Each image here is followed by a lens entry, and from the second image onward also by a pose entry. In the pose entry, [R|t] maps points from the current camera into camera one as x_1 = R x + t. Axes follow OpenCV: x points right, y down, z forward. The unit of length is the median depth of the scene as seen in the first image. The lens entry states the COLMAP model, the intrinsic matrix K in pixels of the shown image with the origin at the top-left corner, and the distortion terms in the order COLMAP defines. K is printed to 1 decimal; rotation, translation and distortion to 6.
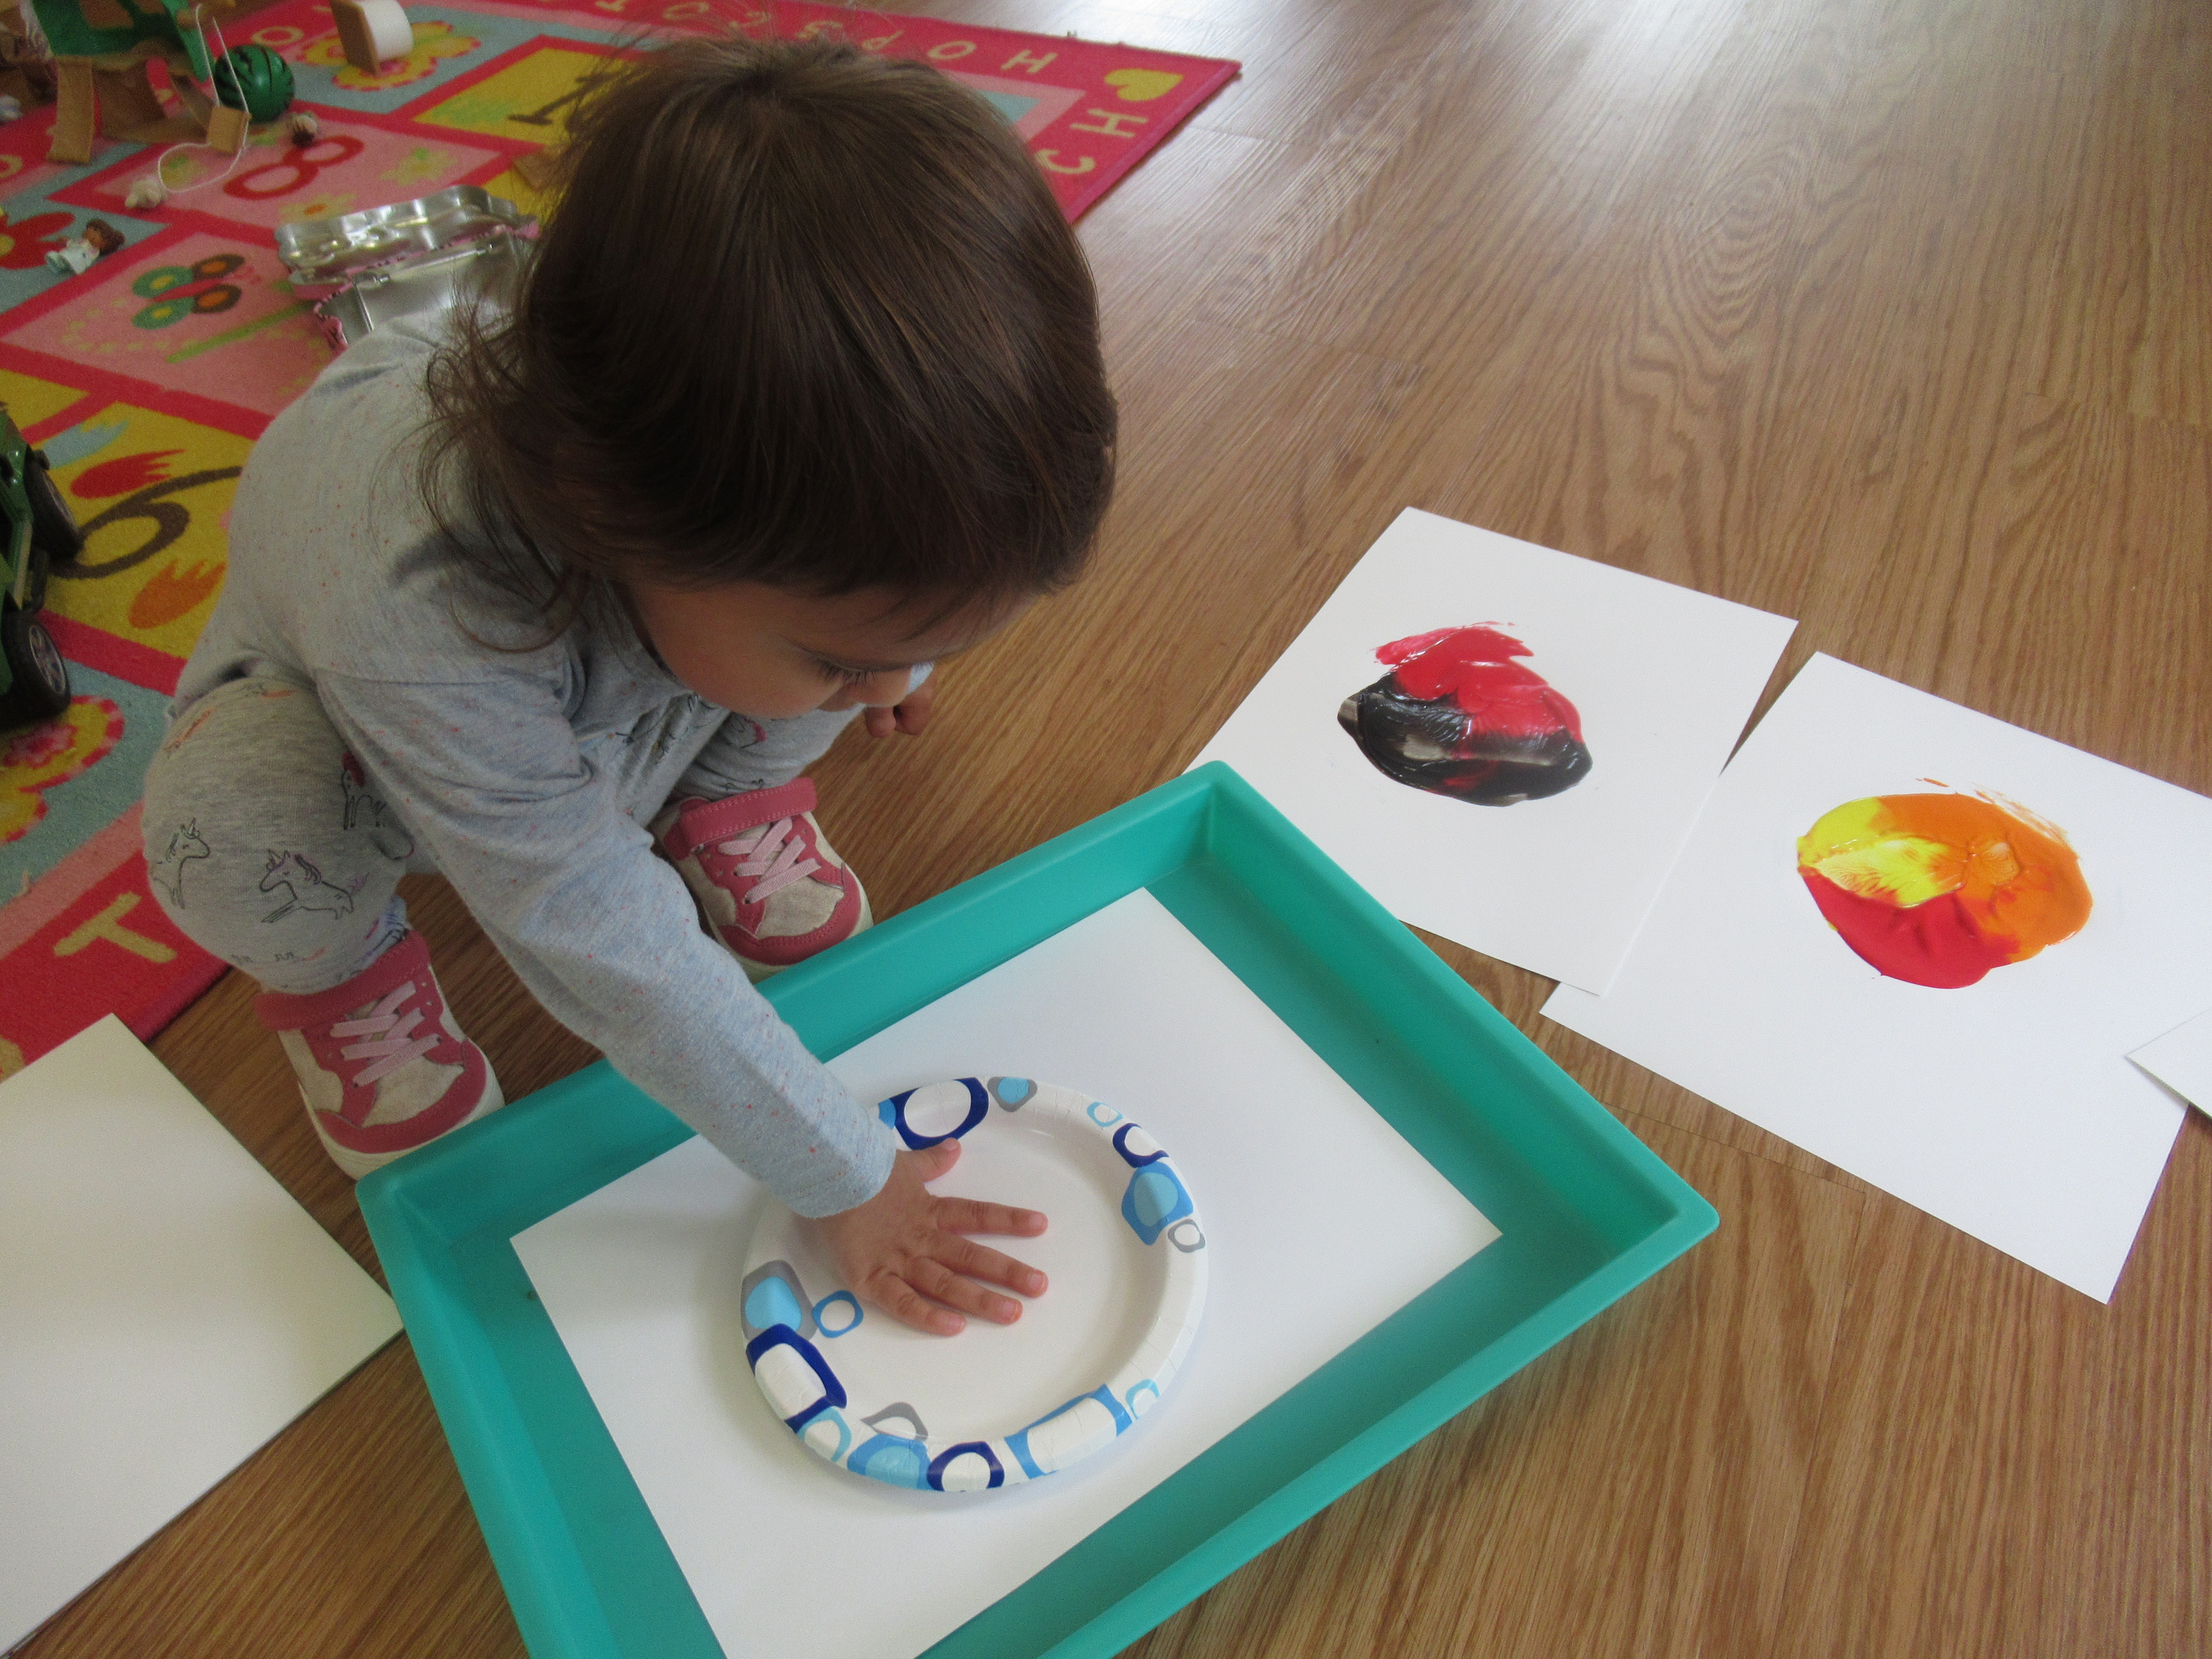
lens RADIAL K [[1682.7, 0, 1106.0], [0, 1682.7, 829.5], [0, 0, 1]] dist [0.009774, -0.000848]
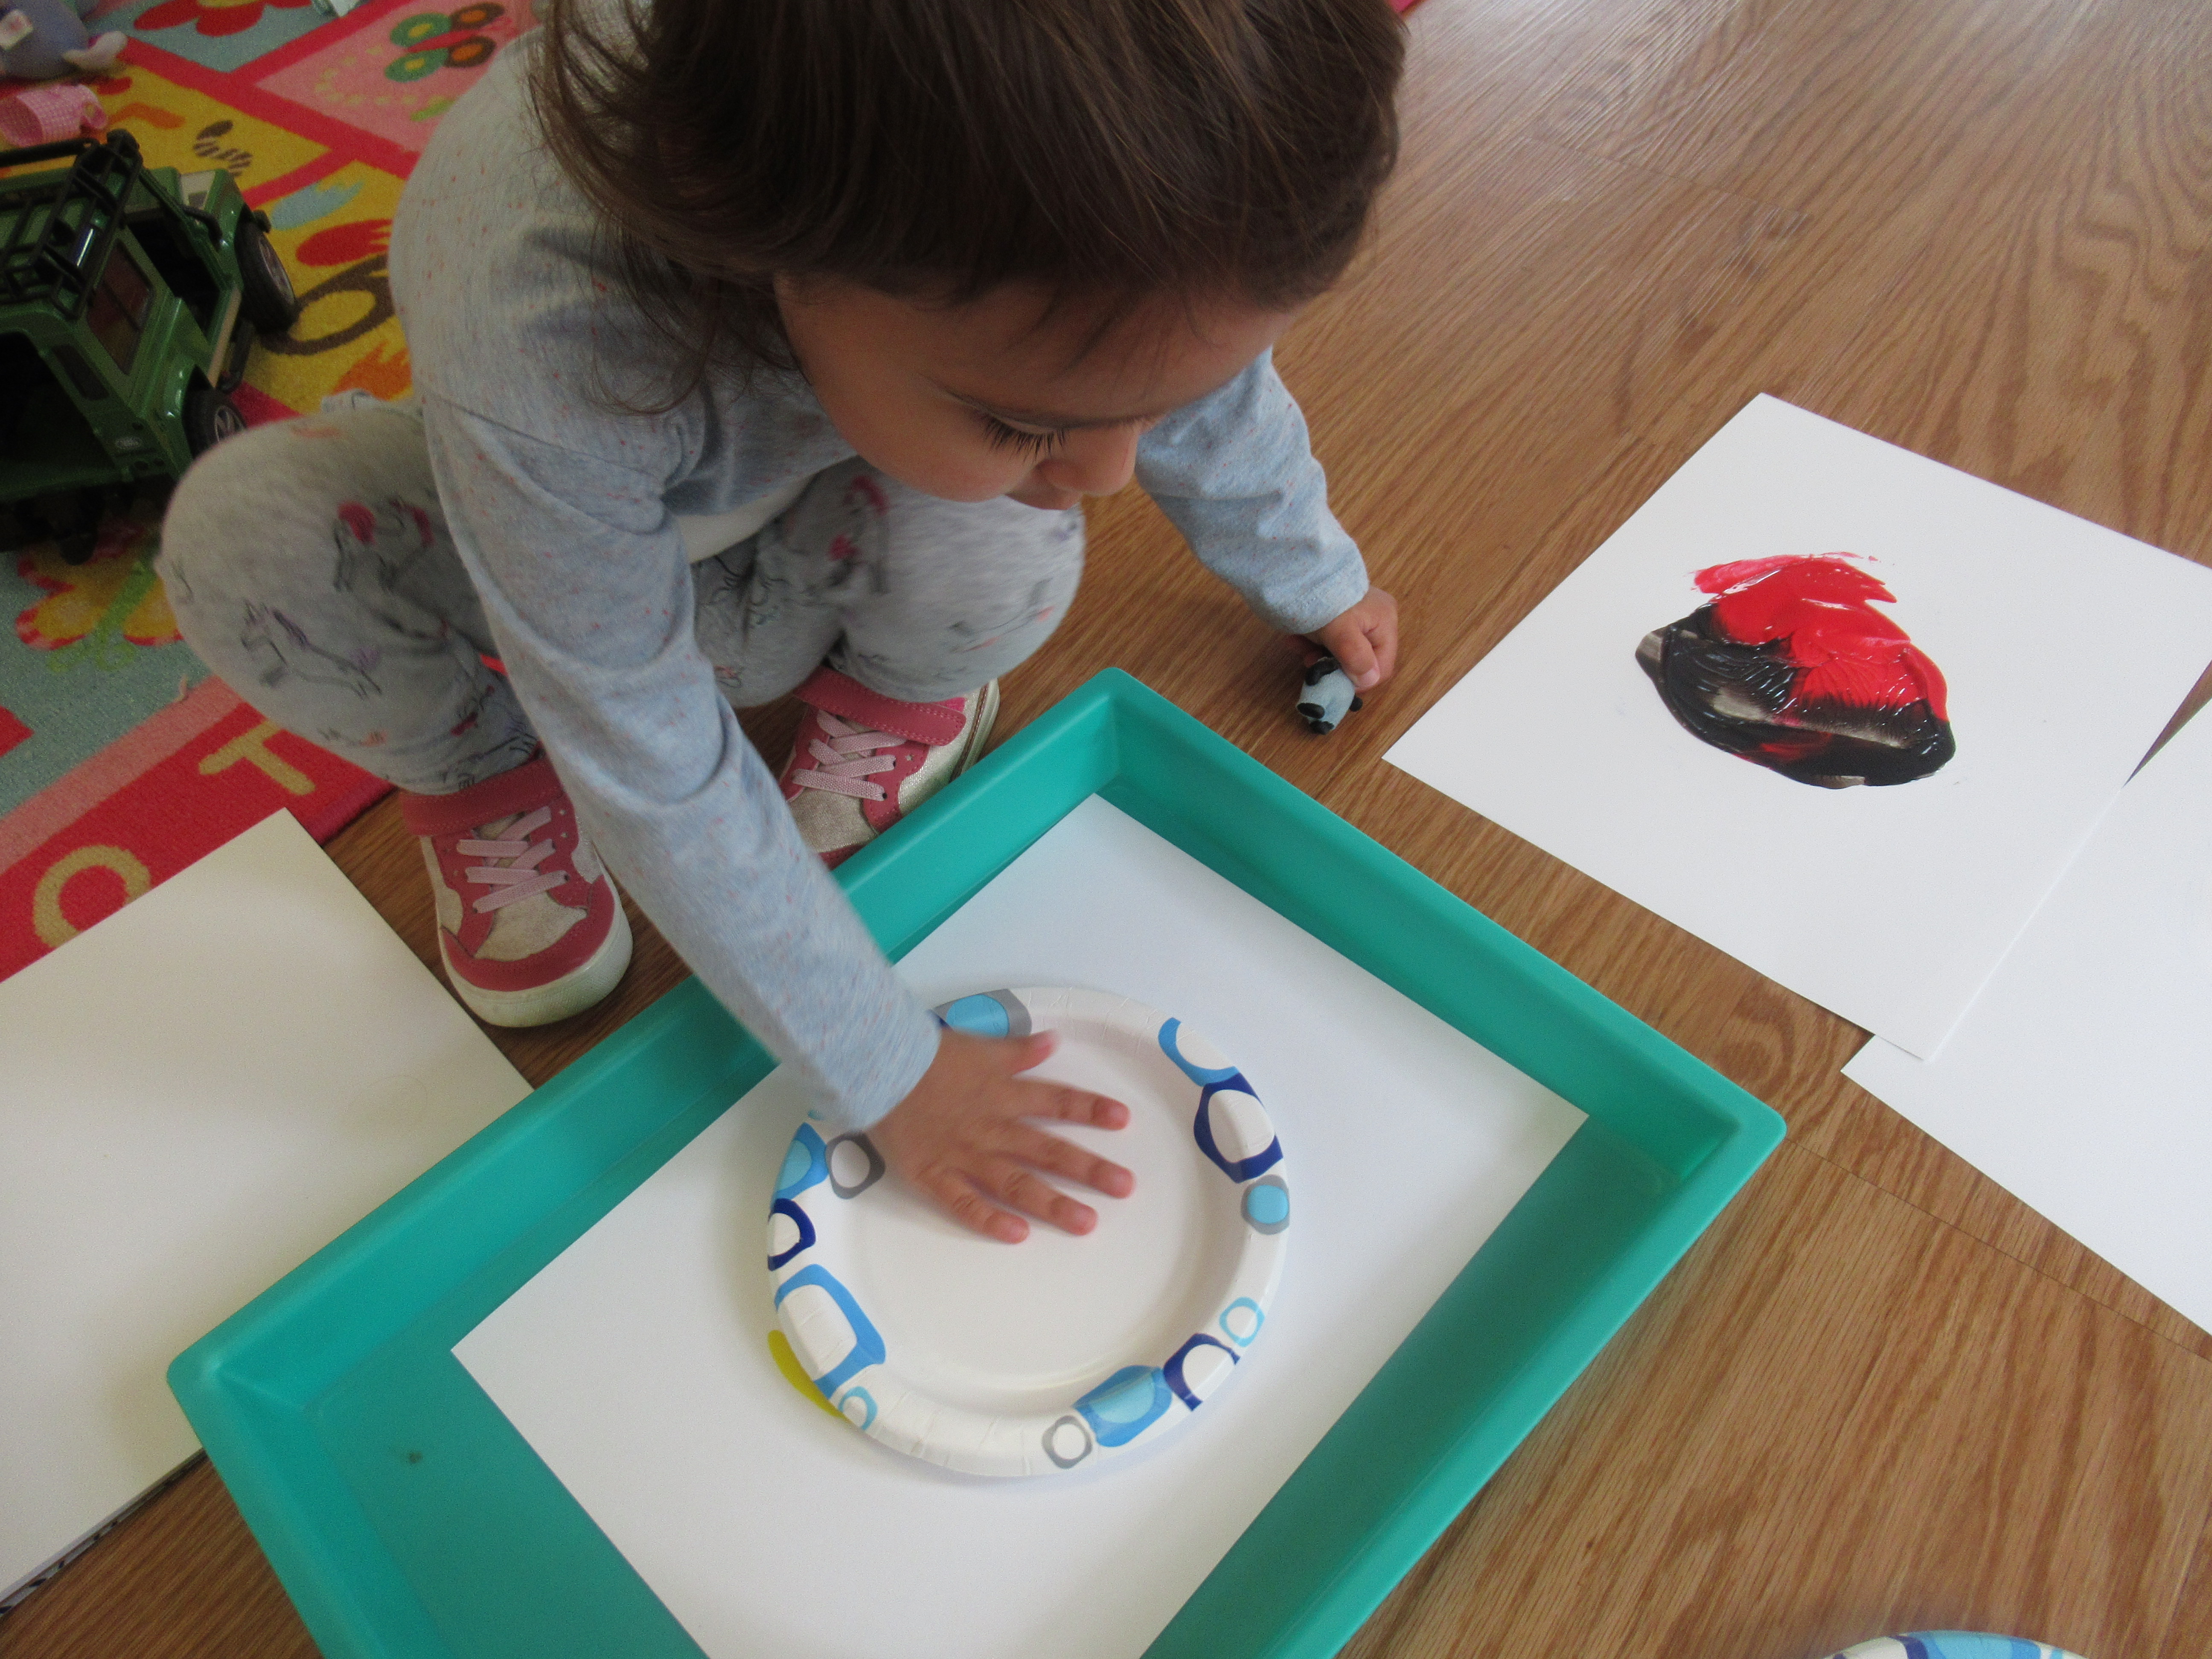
lens RADIAL K [[1682.7, 0, 1106.0], [0, 1682.7, 829.5], [0, 0, 1]] dist [0.009774, -0.000848]
pose [[0.981258, 0.121677, -0.149421, 0.014239], [-0.104547, 0.987541, 0.117616, -0.043650], [0.161871, -0.099790, 0.981753, 0.116913]]
